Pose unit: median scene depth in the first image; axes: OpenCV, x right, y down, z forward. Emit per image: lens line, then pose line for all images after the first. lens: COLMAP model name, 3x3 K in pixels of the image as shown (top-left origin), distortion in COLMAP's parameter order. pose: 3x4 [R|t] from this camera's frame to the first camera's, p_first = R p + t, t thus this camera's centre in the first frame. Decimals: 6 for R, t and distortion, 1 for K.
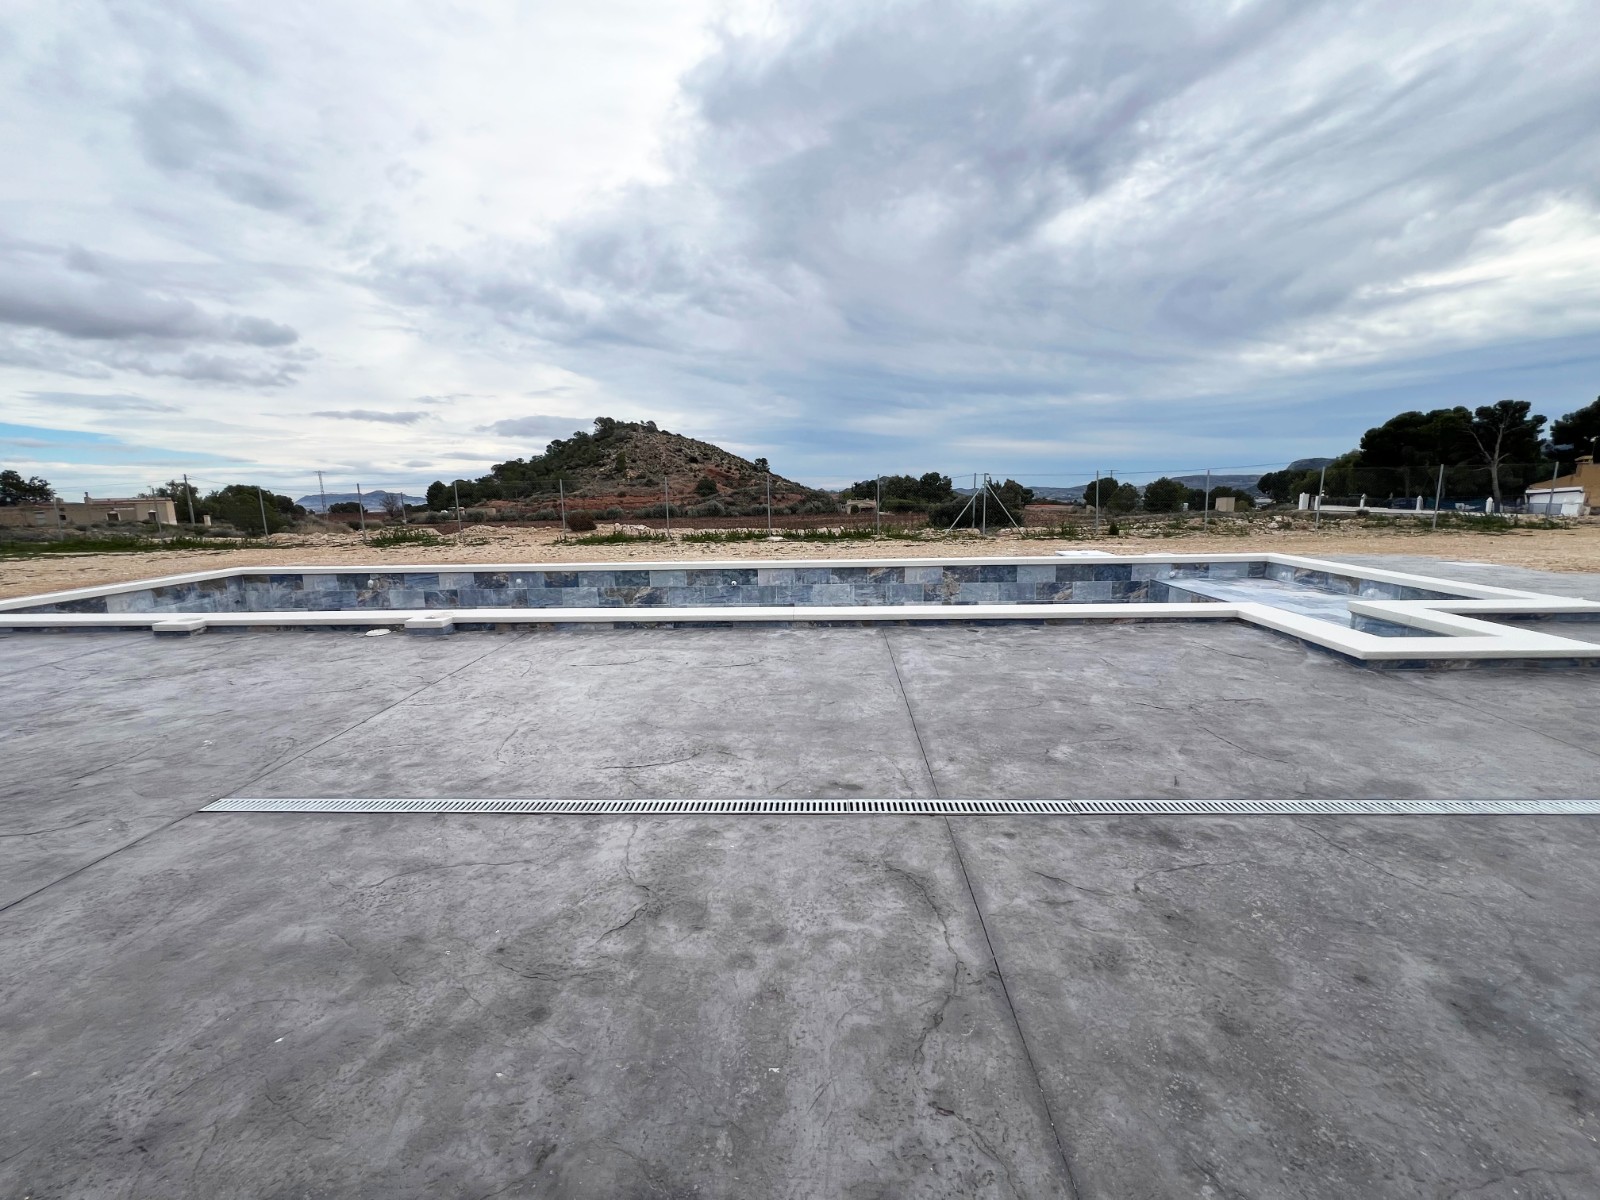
lens RADIAL K [[634.0, 0, 798.6], [0, 634.0, 594.2], [0, 0, 1]] dist [-0.001751, 0.000065]
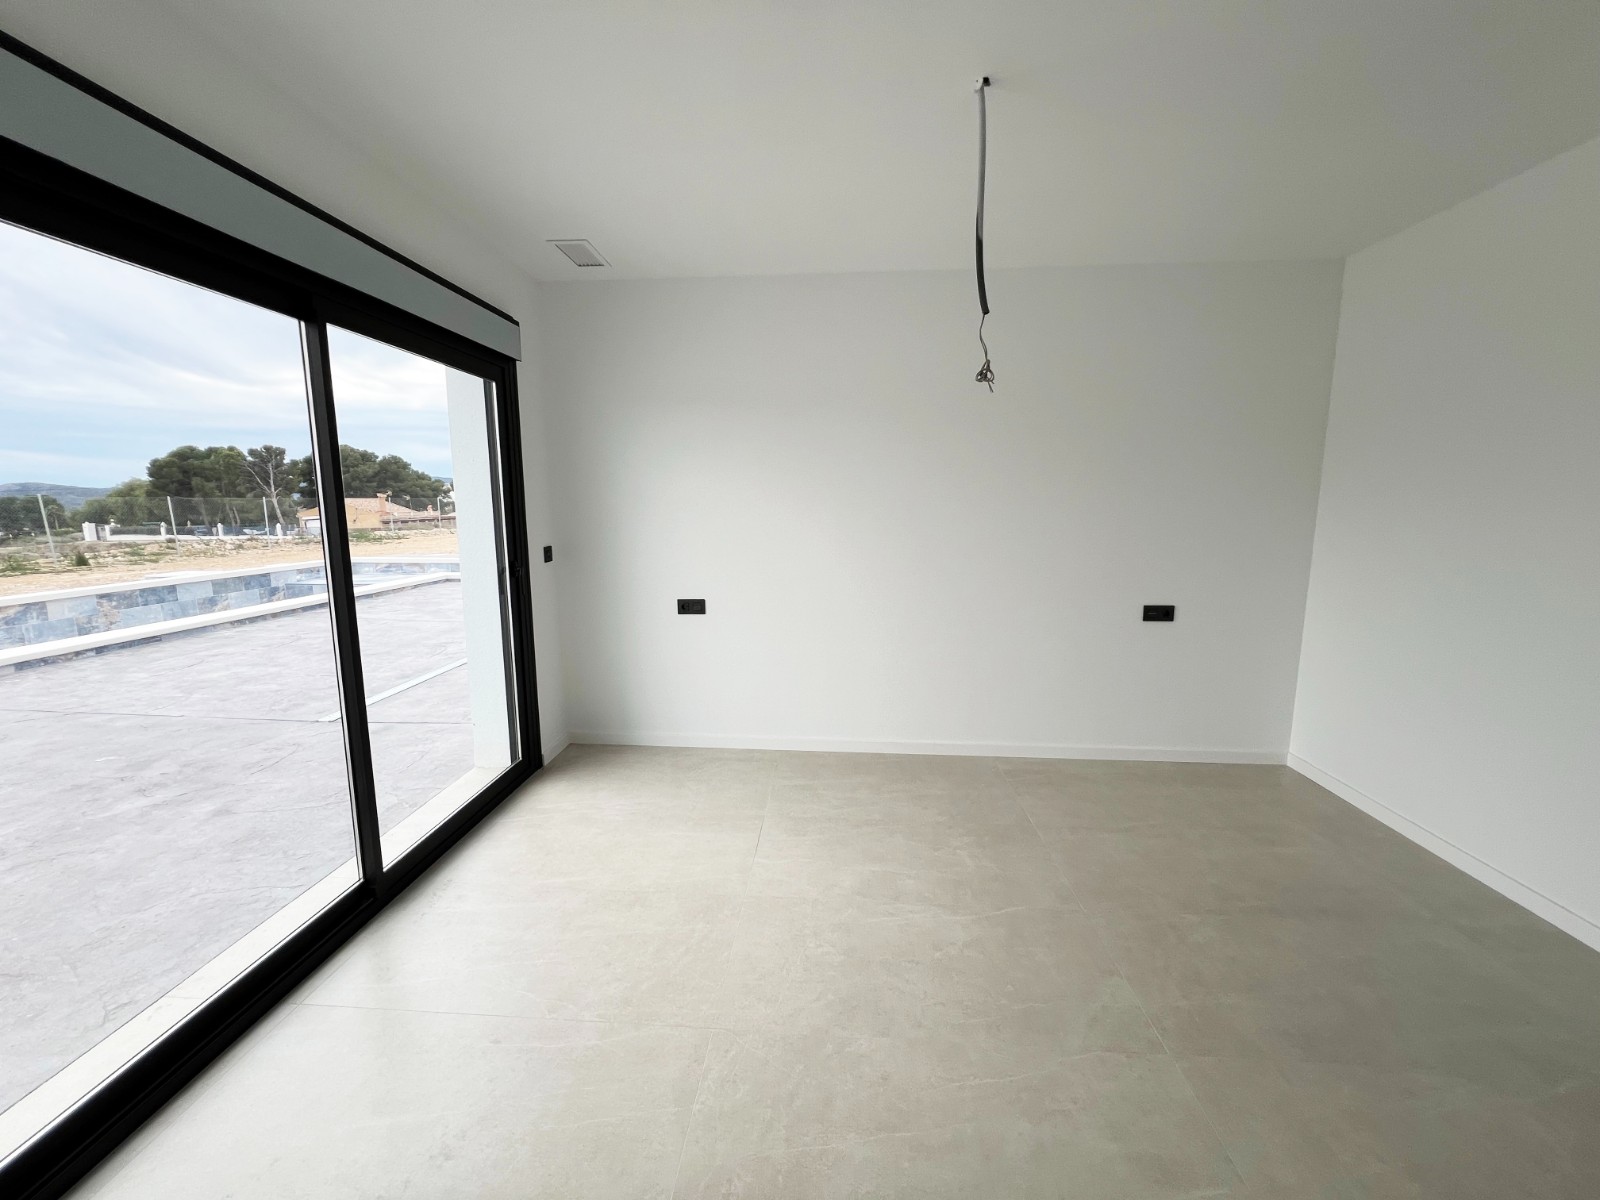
lens RADIAL K [[634.0, 0, 798.6], [0, 634.0, 594.2], [0, 0, 1]] dist [-0.001751, 0.000065]
pose [[0.006837, -0.125060, 0.992126, -0.141901], [0.169855, 0.977876, 0.122093, 0.003463], [-0.985445, 0.167683, 0.027927, -0.009882]]
